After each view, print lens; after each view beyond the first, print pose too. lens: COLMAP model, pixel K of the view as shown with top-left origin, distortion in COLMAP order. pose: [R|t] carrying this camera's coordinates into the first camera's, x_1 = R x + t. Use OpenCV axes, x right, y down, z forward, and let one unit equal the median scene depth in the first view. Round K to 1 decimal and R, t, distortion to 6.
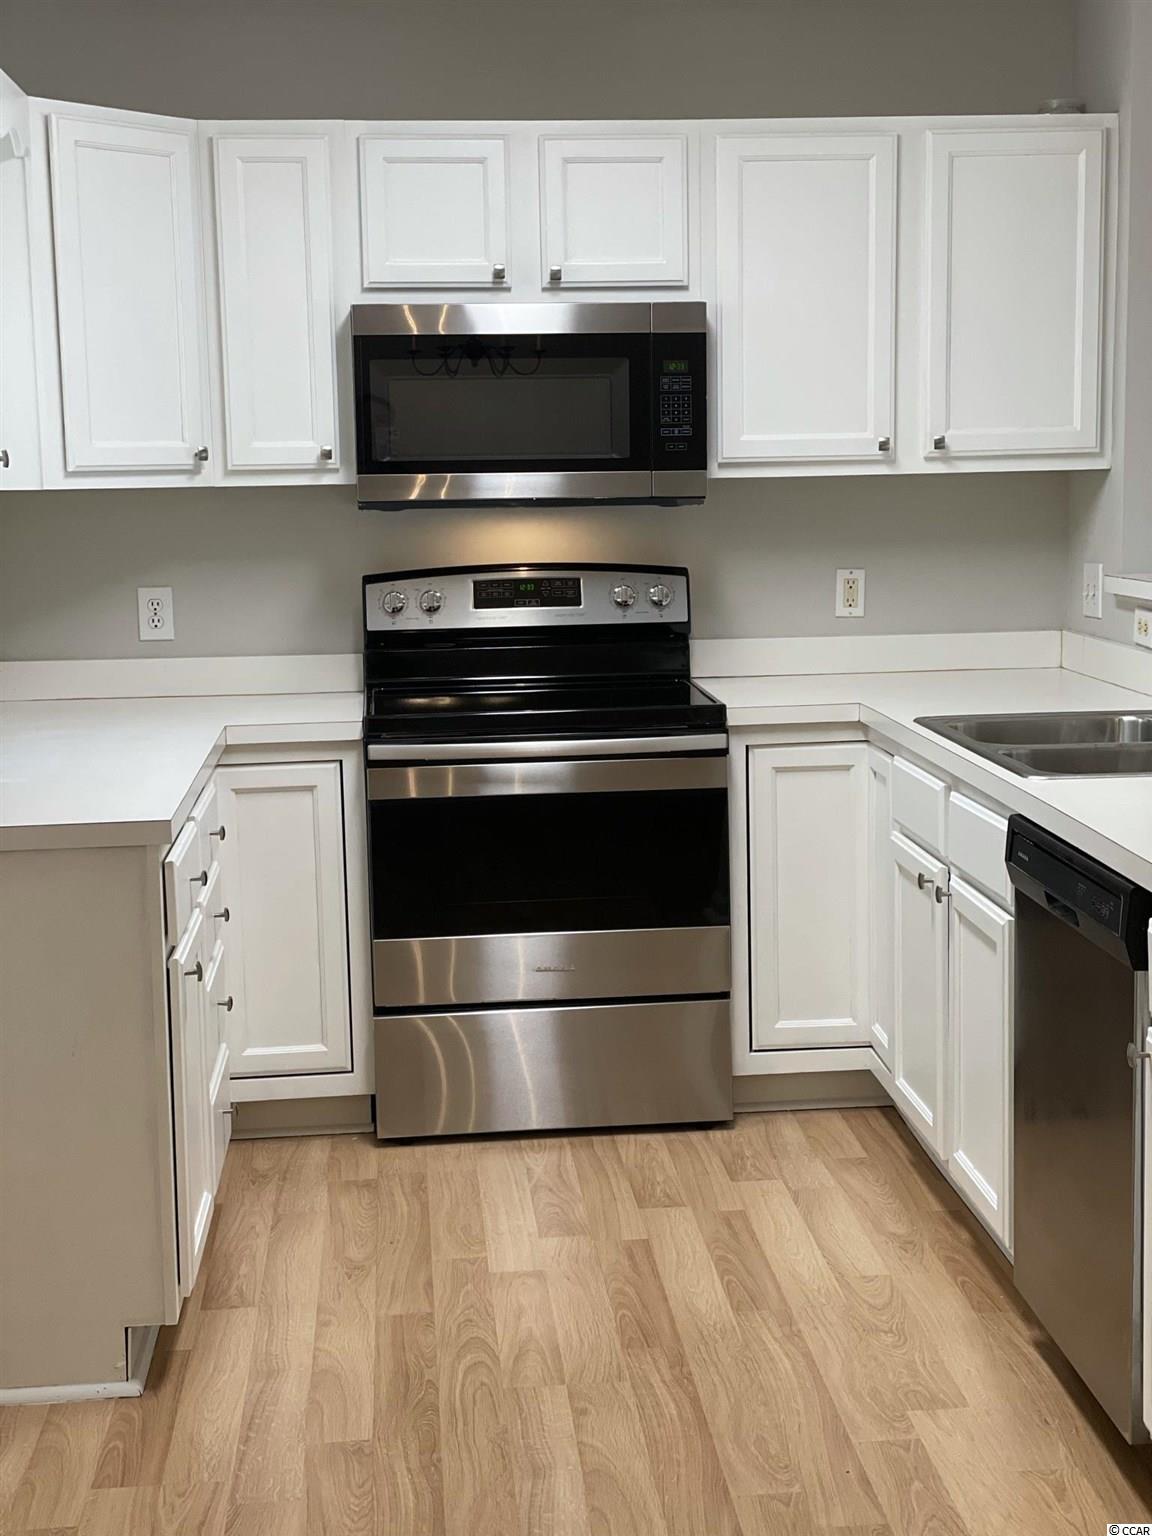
lens RADIAL K [[2302.4, 0, 577.3], [0, 2302.4, 769.1], [0, 0, 1]] dist [0.112809, 0.000000]
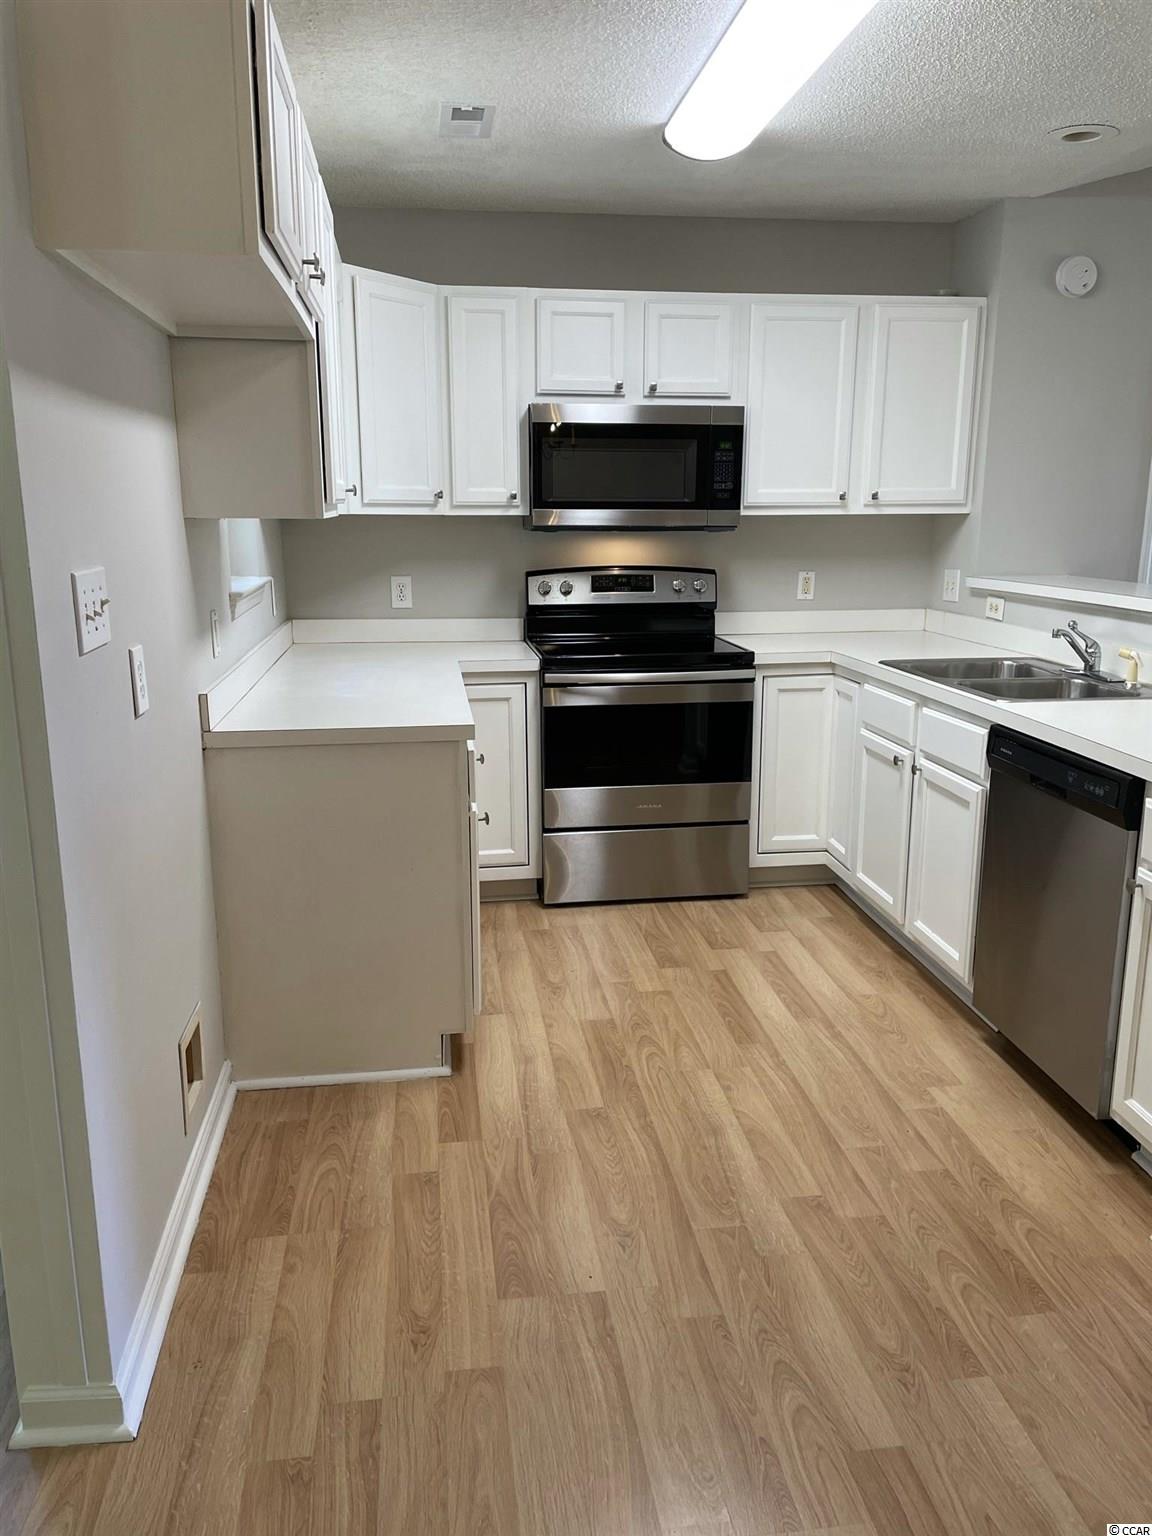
lens RADIAL K [[1157.4, 0, 580.9], [0, 1157.4, 780.0], [0, 0, 1]] dist [0.096079, -0.114509]
pose [[0.998363, 0.005743, 0.056898, -0.108565], [-0.010827, 0.995931, 0.089463, -0.008906], [-0.056153, -0.089933, 0.994364, 0.150632]]
